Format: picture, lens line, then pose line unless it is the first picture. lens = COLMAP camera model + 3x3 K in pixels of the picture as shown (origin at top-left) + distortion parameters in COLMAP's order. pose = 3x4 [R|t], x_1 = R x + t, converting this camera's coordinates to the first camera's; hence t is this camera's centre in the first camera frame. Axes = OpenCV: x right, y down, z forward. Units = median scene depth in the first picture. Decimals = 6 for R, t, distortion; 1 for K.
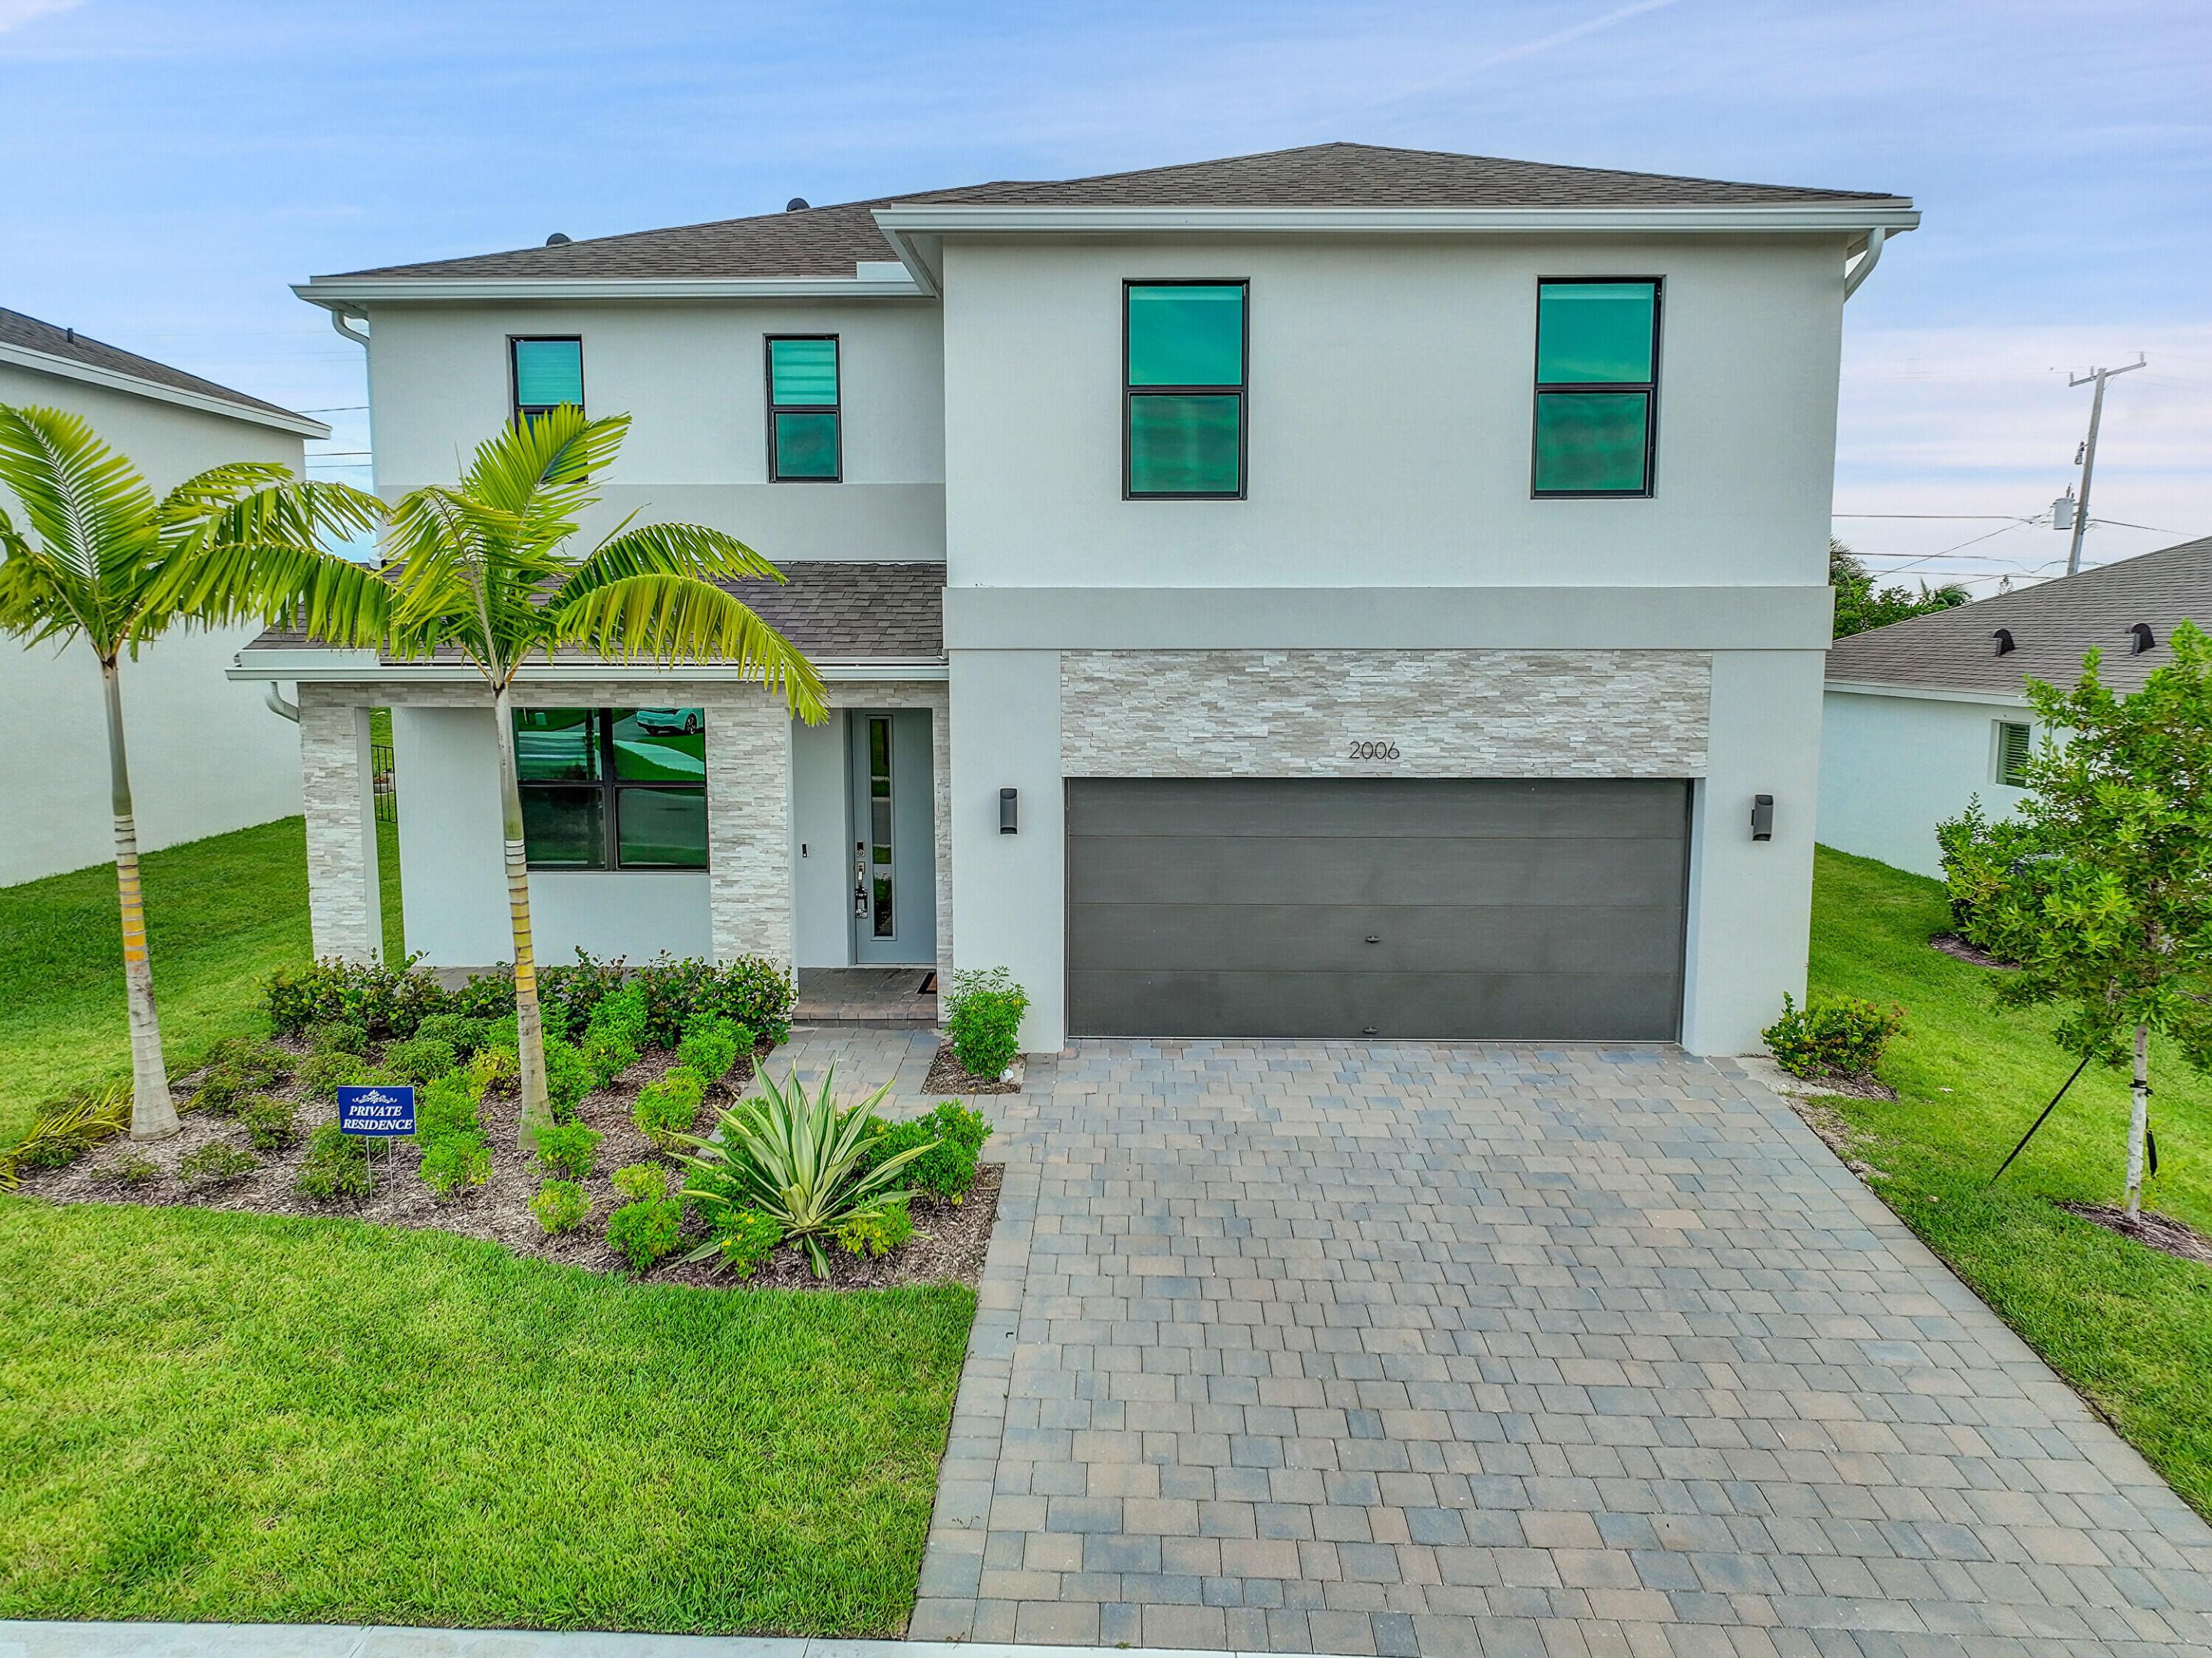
lens RADIAL K [[1551.0, 0, 1106.5], [0, 1551.0, 830.0], [0, 0, 1]] dist [-0.003553, 0.018999]
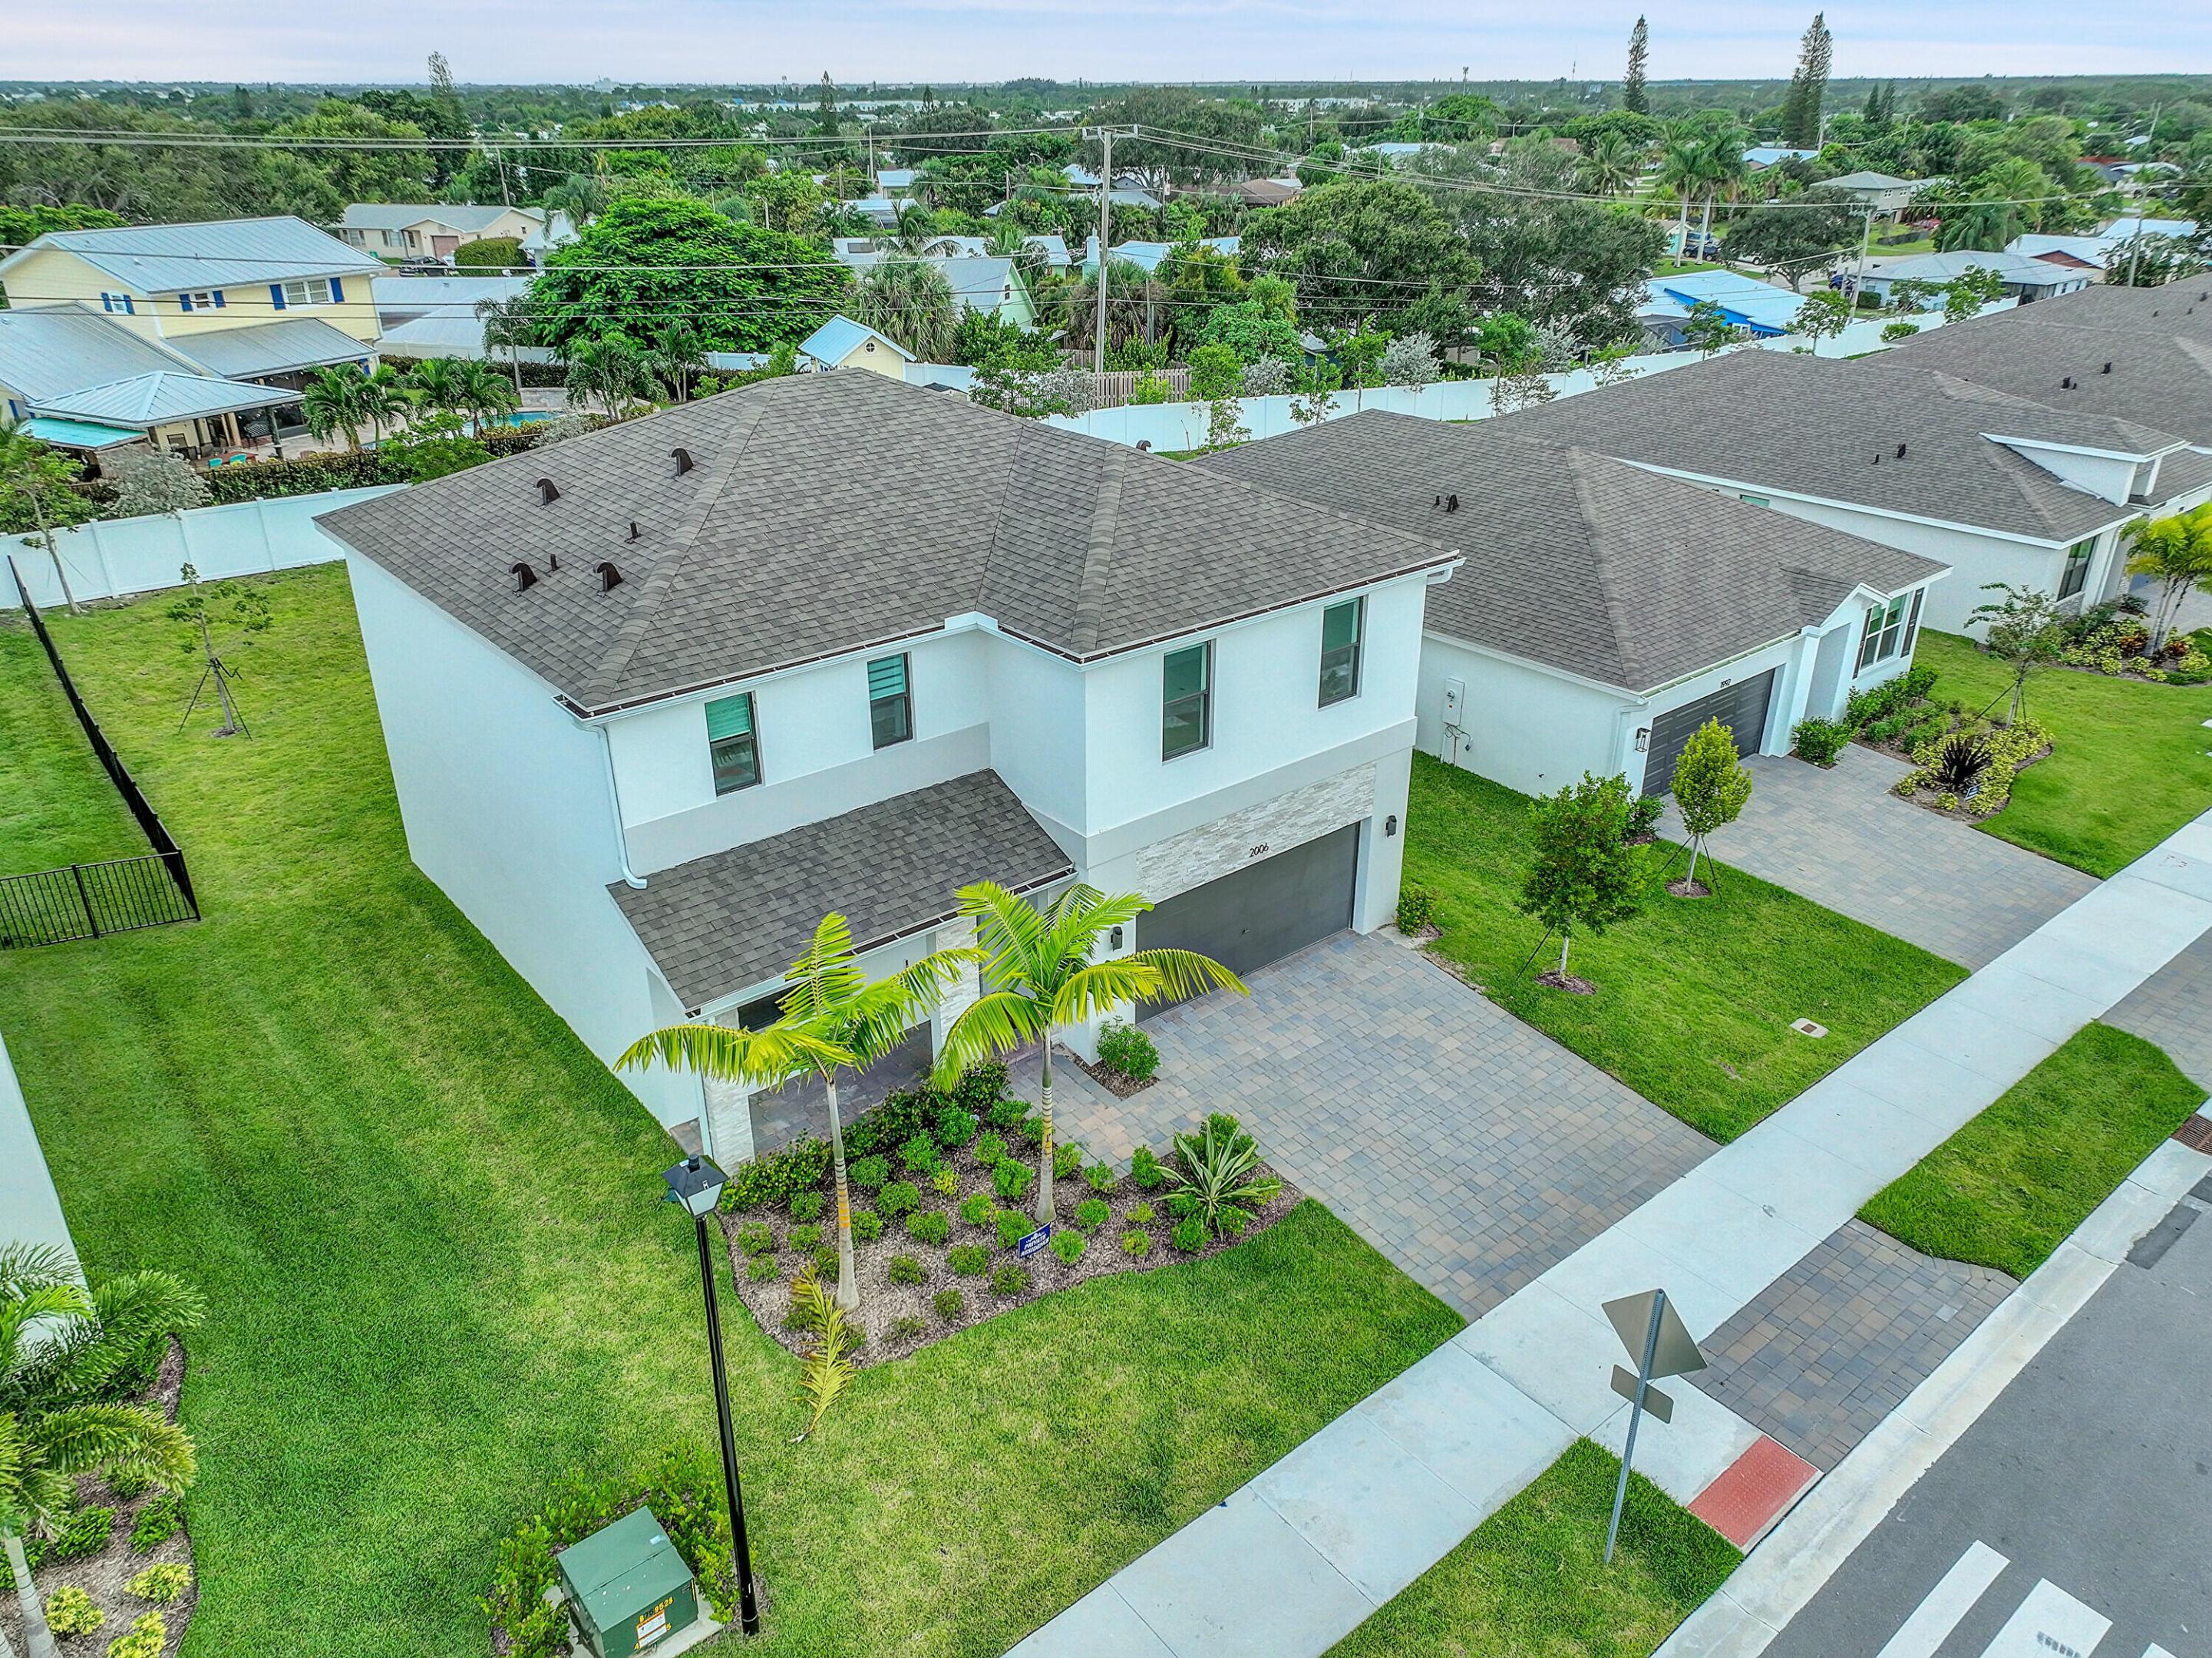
lens RADIAL K [[1551.0, 0, 1108.5], [0, 1551.0, 827.4], [0, 0, 1]] dist [-0.003553, 0.018999]
pose [[0.758833, -0.283159, 0.586510, -1.175997], [0.083641, 0.935454, 0.343409, -0.812163], [-0.645892, -0.211534, 0.733537, -0.312871]]
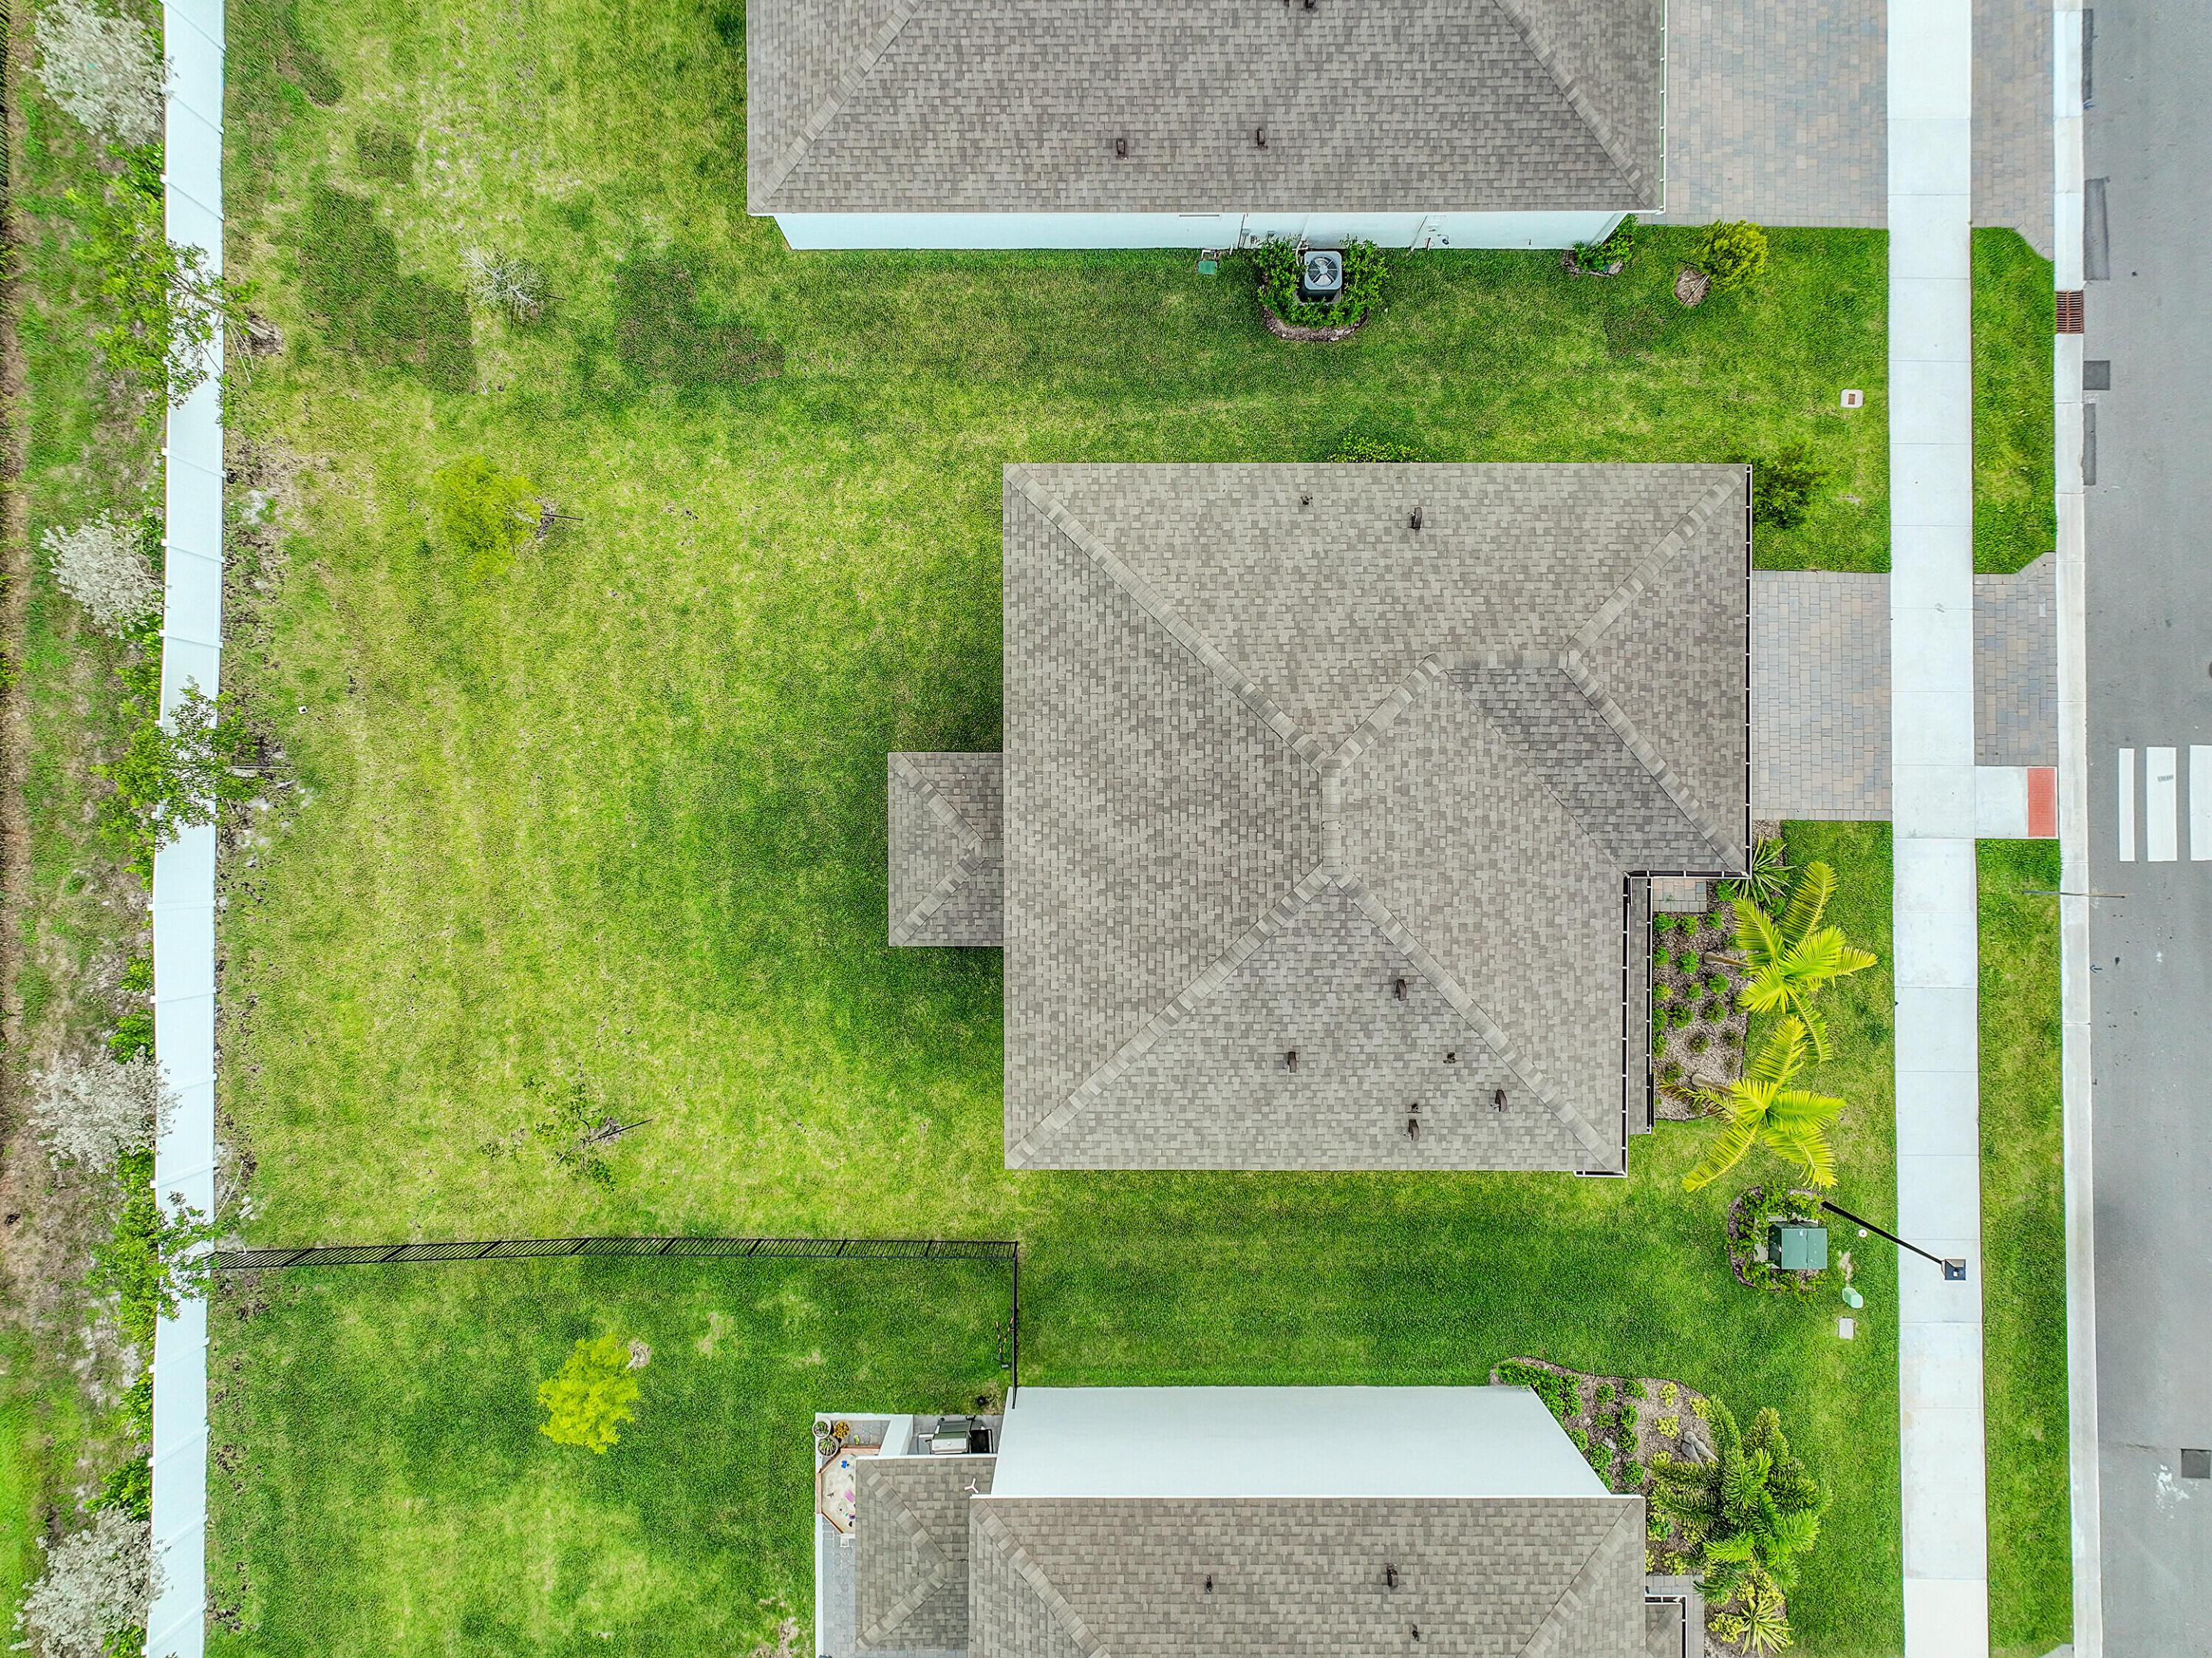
lens RADIAL K [[1551.0, 0, 1102.9], [0, 1551.0, 827.9], [0, 0, 1]] dist [-0.003553, 0.018999]
pose [[-0.016193, -0.999847, -0.006592, -0.035886], [0.128698, -0.008622, 0.991646, -3.026987], [-0.991552, 0.015210, 0.128818, 1.710259]]
